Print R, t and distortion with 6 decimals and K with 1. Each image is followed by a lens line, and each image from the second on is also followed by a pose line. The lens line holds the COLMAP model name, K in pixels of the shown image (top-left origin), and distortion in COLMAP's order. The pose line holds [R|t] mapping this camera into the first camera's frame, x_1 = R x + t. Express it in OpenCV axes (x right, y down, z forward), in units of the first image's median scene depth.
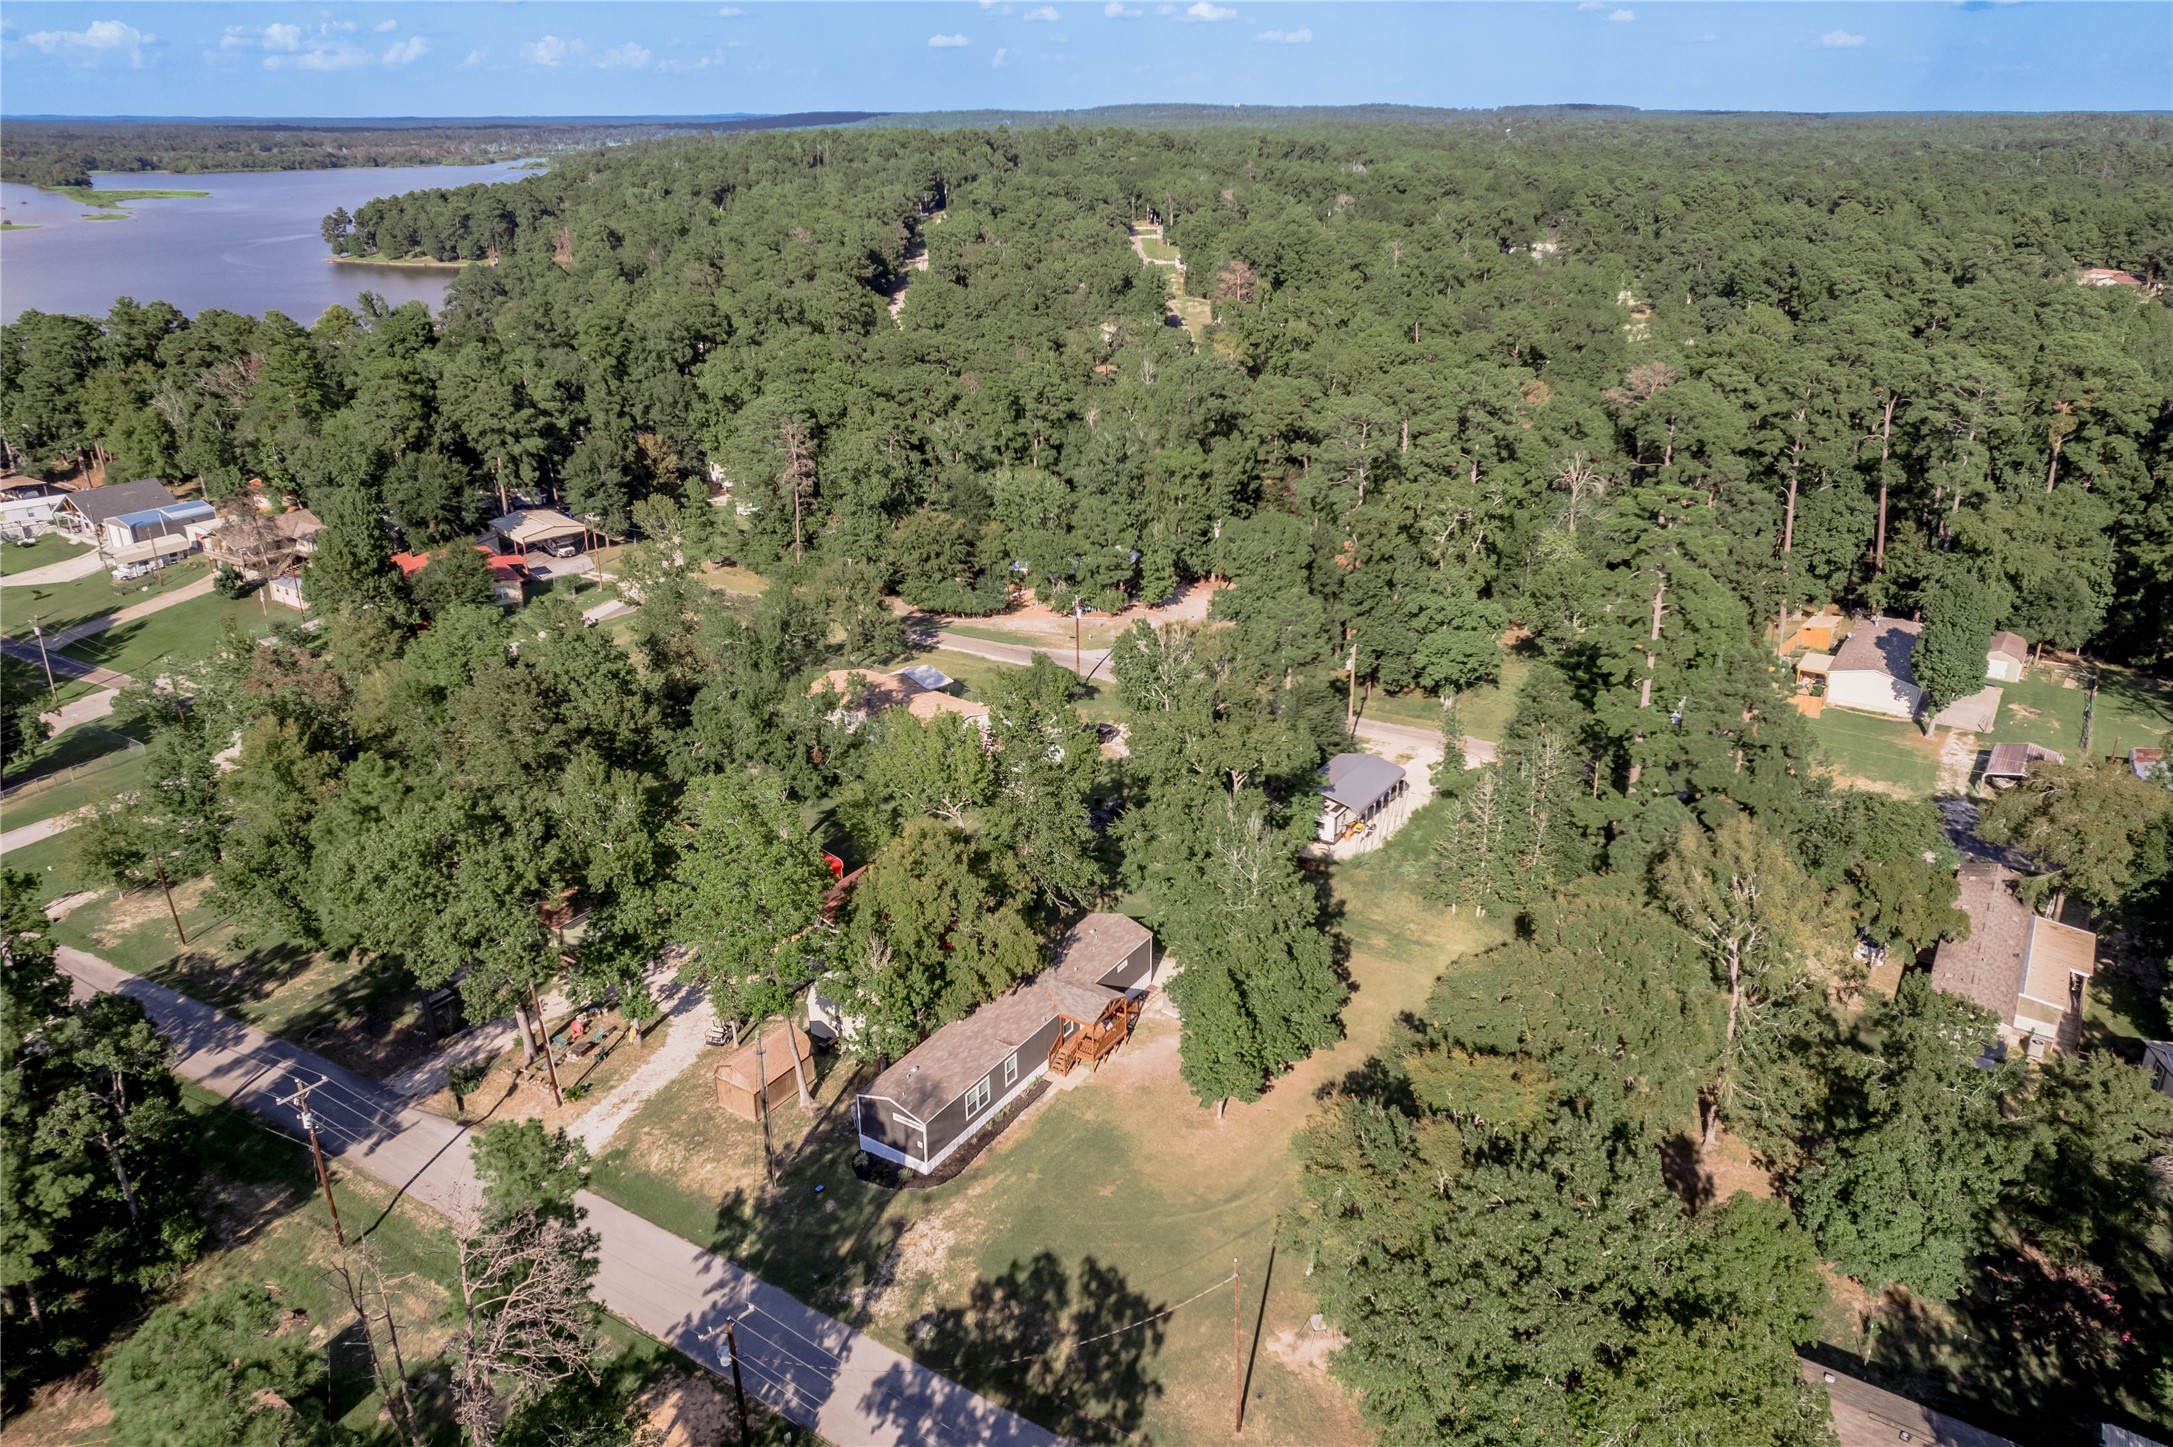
lens RADIAL K [[1481.4, 0, 1099.7], [0, 1481.4, 726.2], [0, 0, 1]] dist [-0.081096, 0.090678]
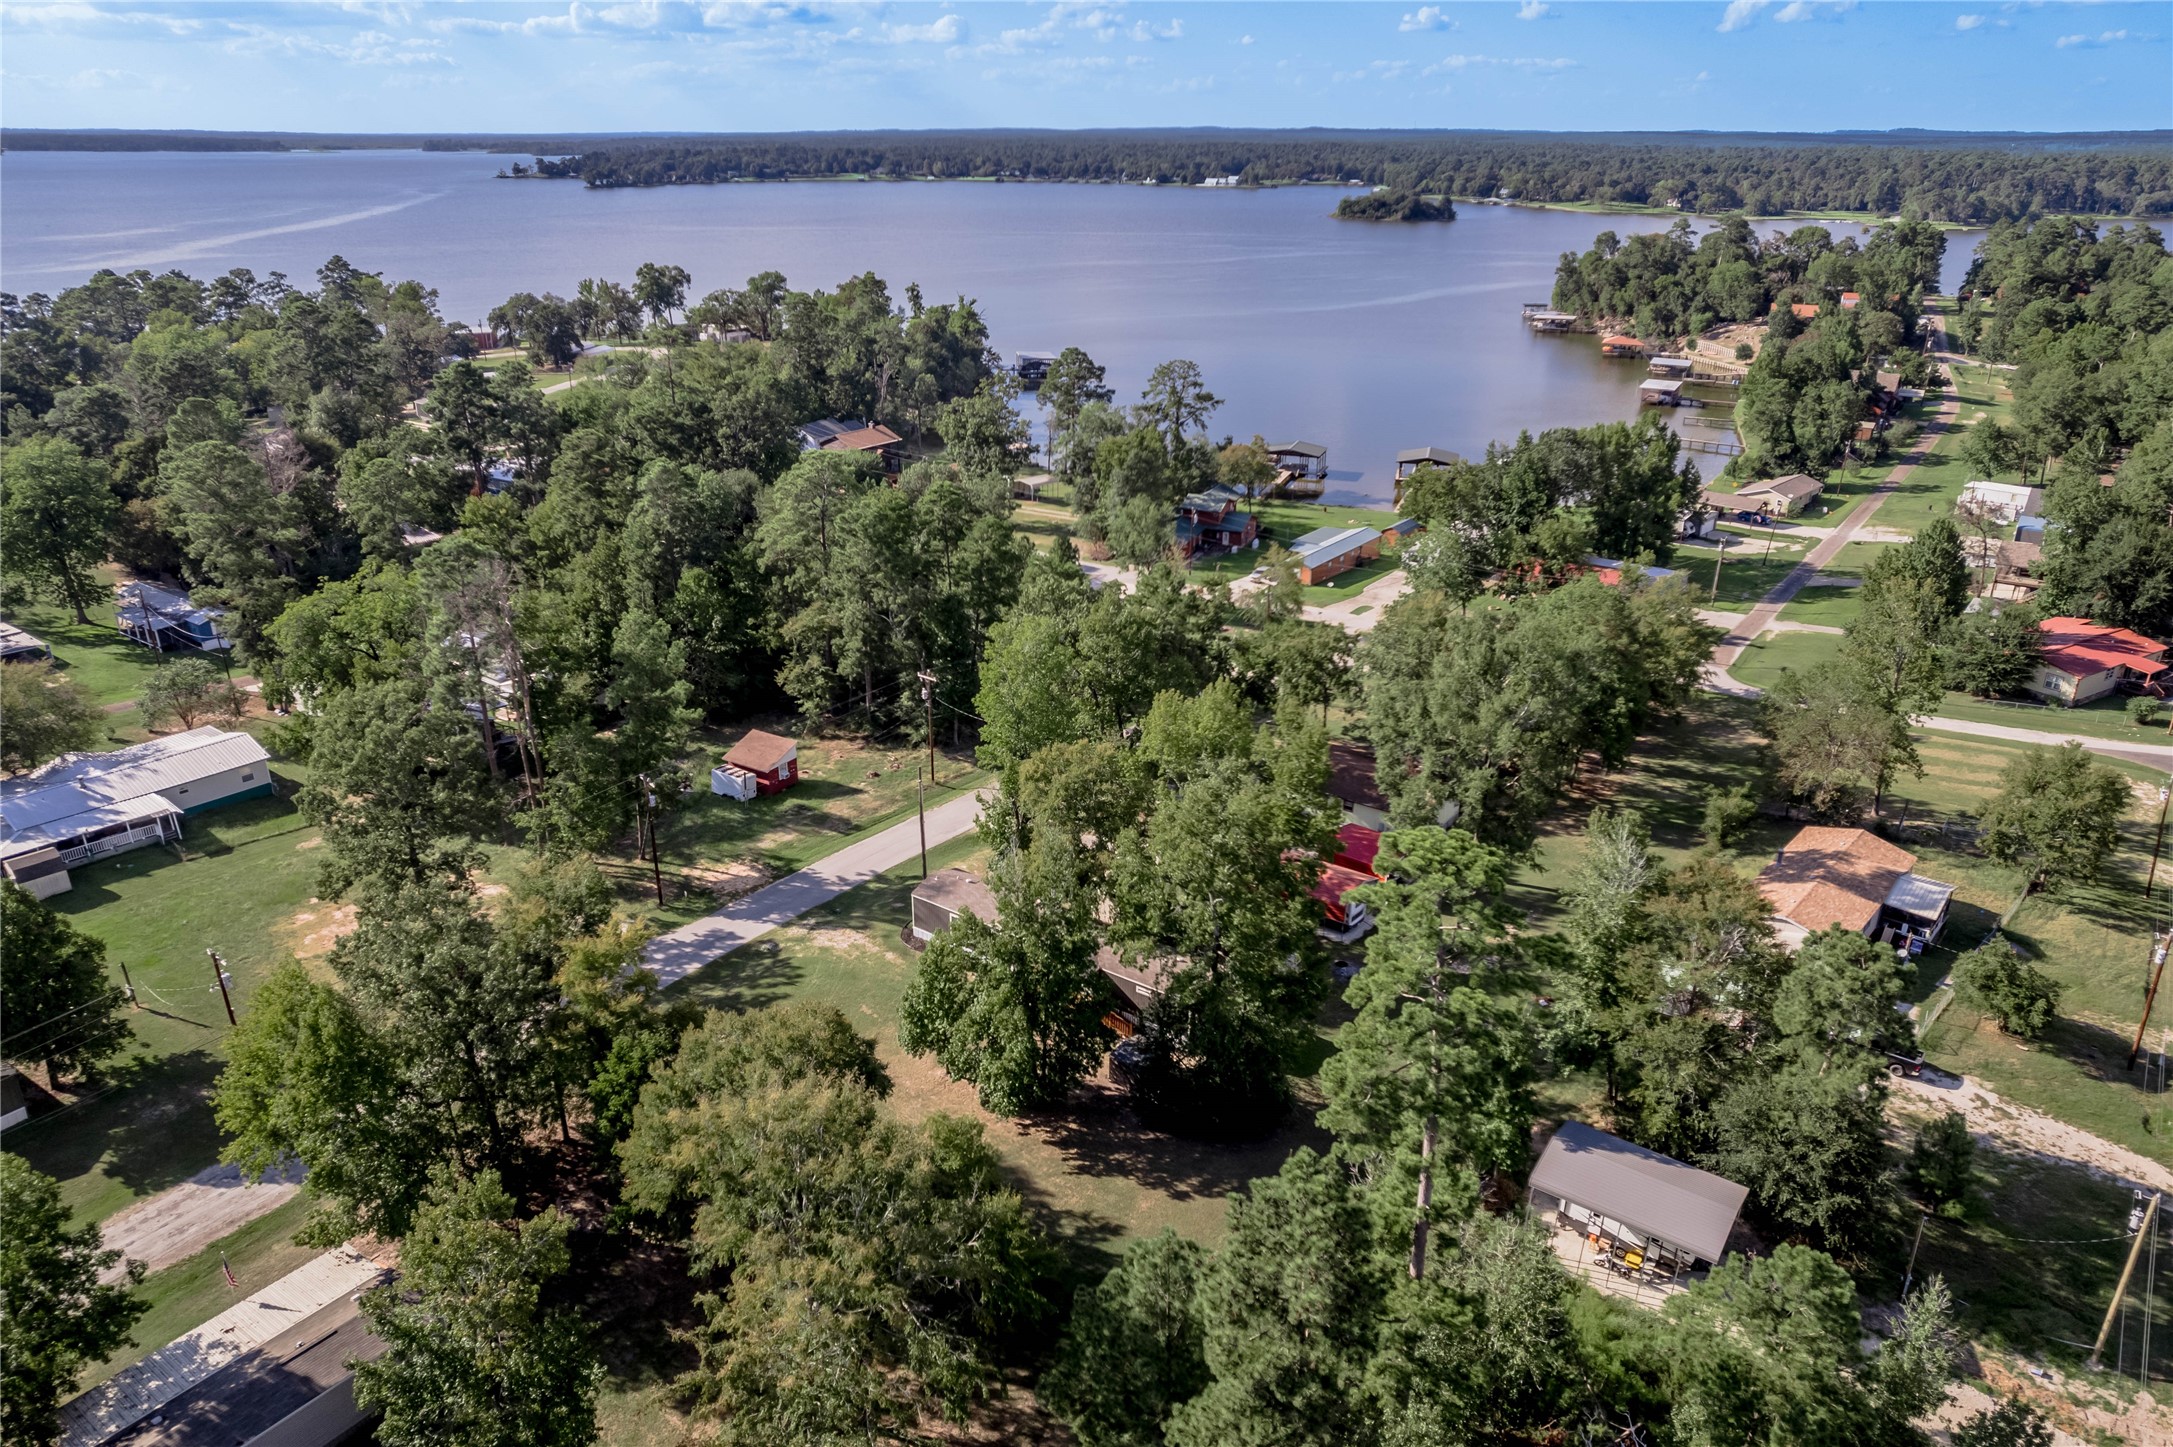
lens RADIAL K [[1481.4, 0, 1099.7], [0, 1481.4, 726.2], [0, 0, 1]] dist [-0.081096, 0.090678]
pose [[-0.061939, 0.381472, -0.922303, 0.122091], [-0.388607, 0.841939, 0.374331, -0.048986], [0.919319, 0.381599, 0.096094, 0.115950]]
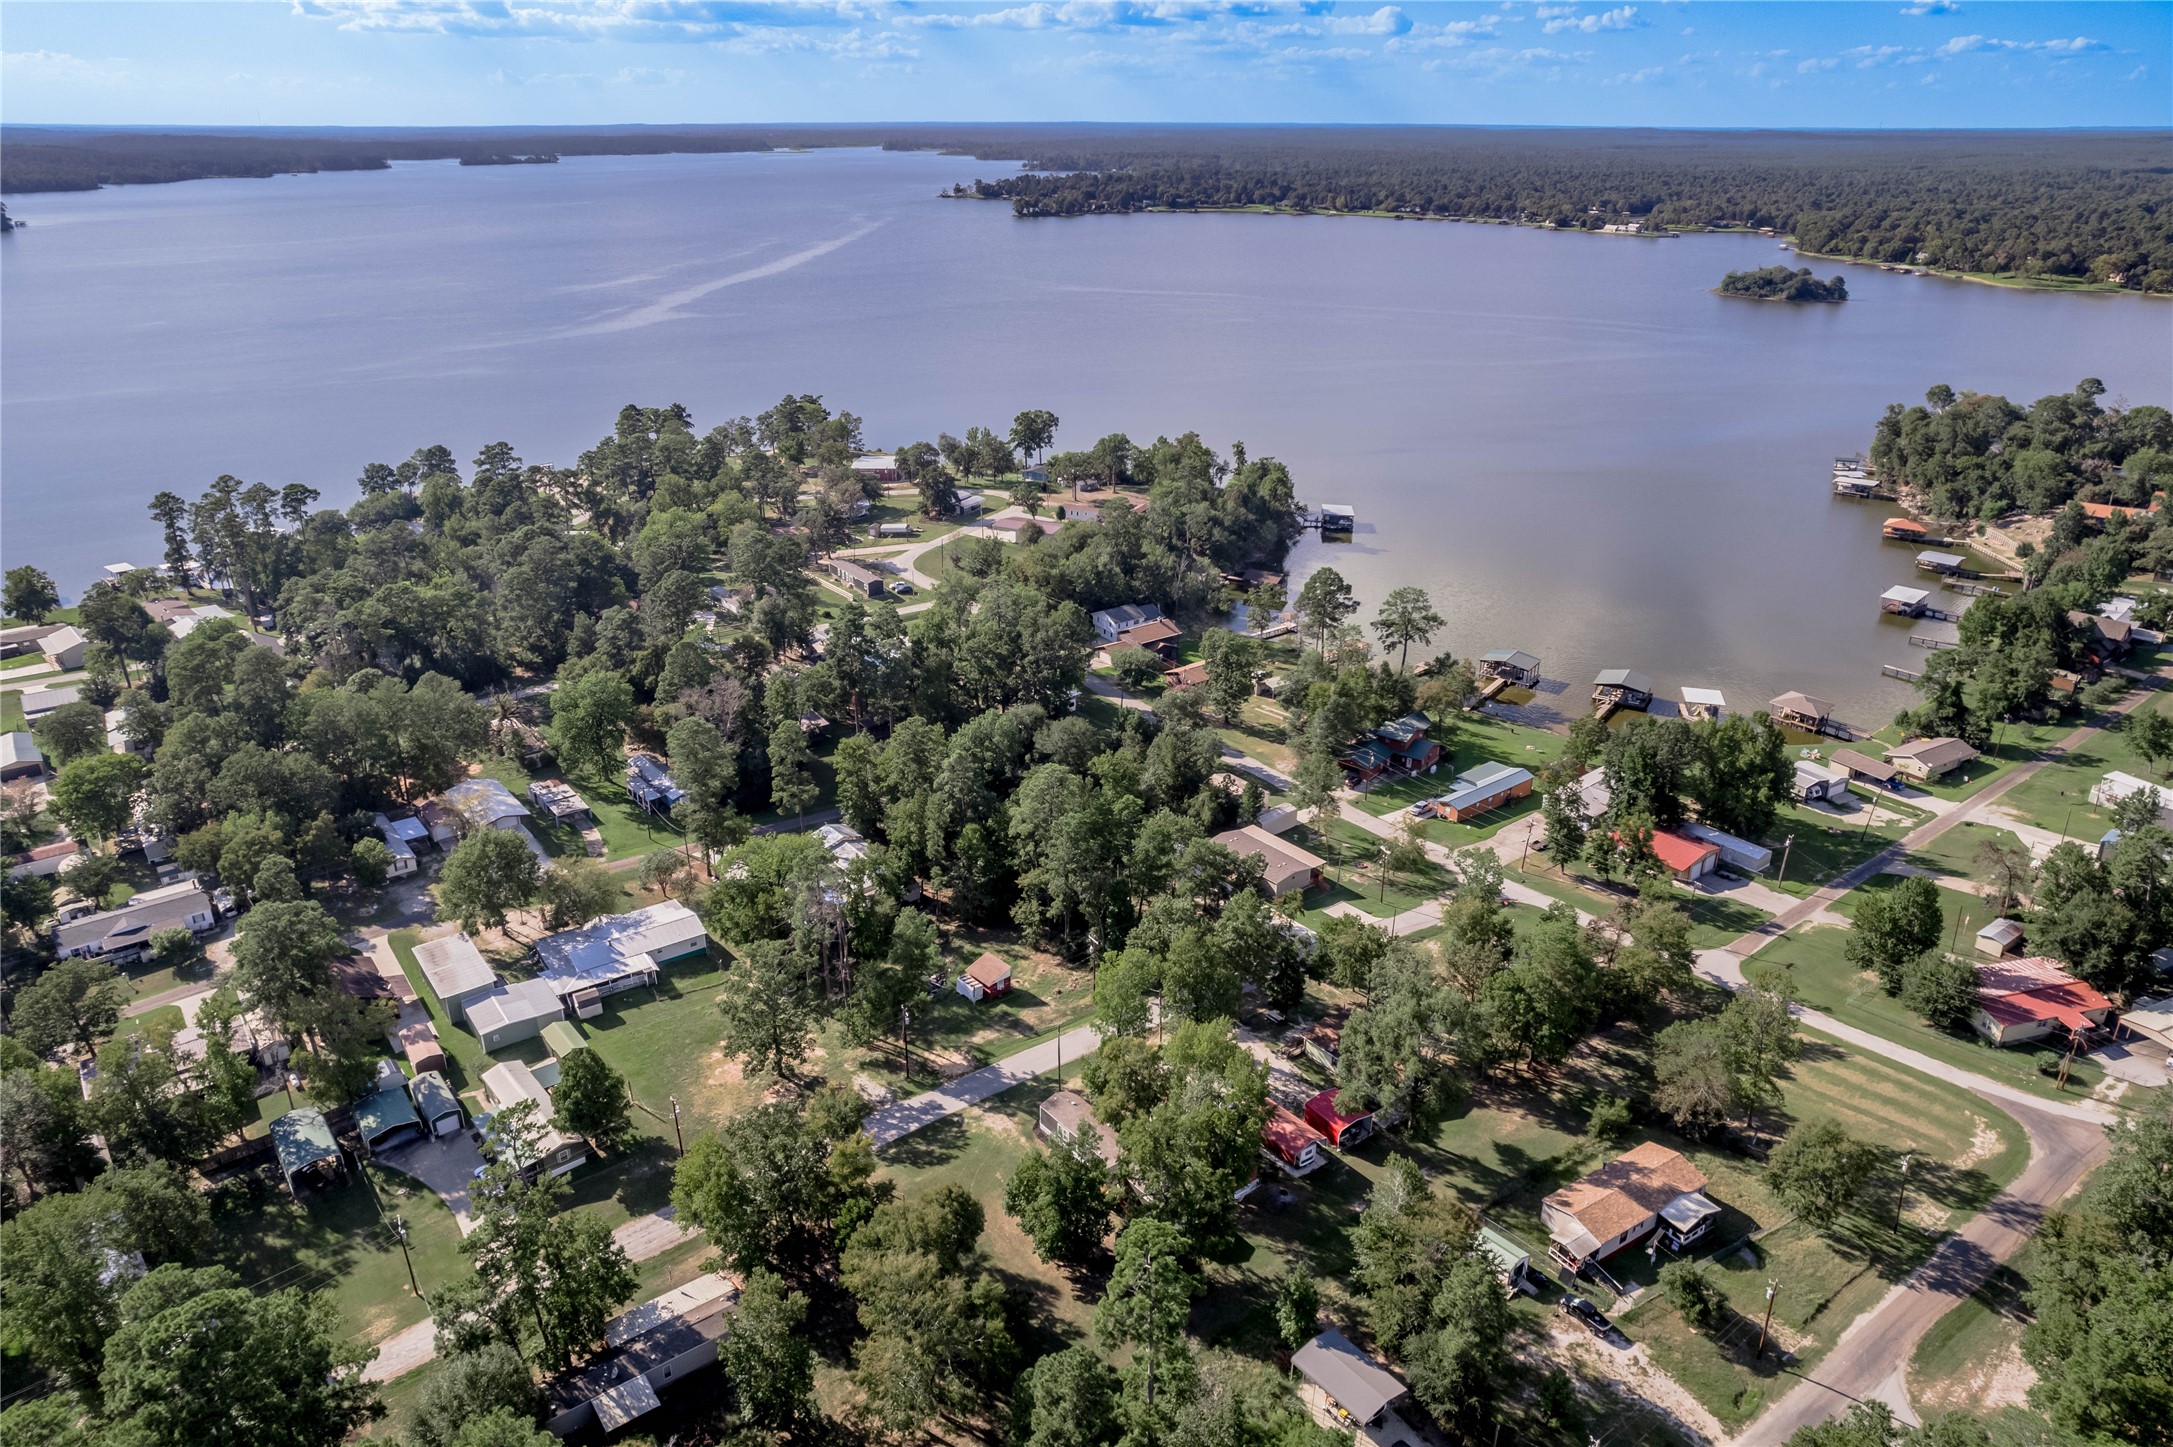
lens RADIAL K [[1481.4, 0, 1099.7], [0, 1481.4, 726.2], [0, 0, 1]] dist [-0.081096, 0.090678]
pose [[-0.331809, 0.379814, -0.863507, 0.187618], [-0.366255, 0.791690, 0.488962, -0.157656], [0.869344, 0.478506, -0.123581, 0.129129]]
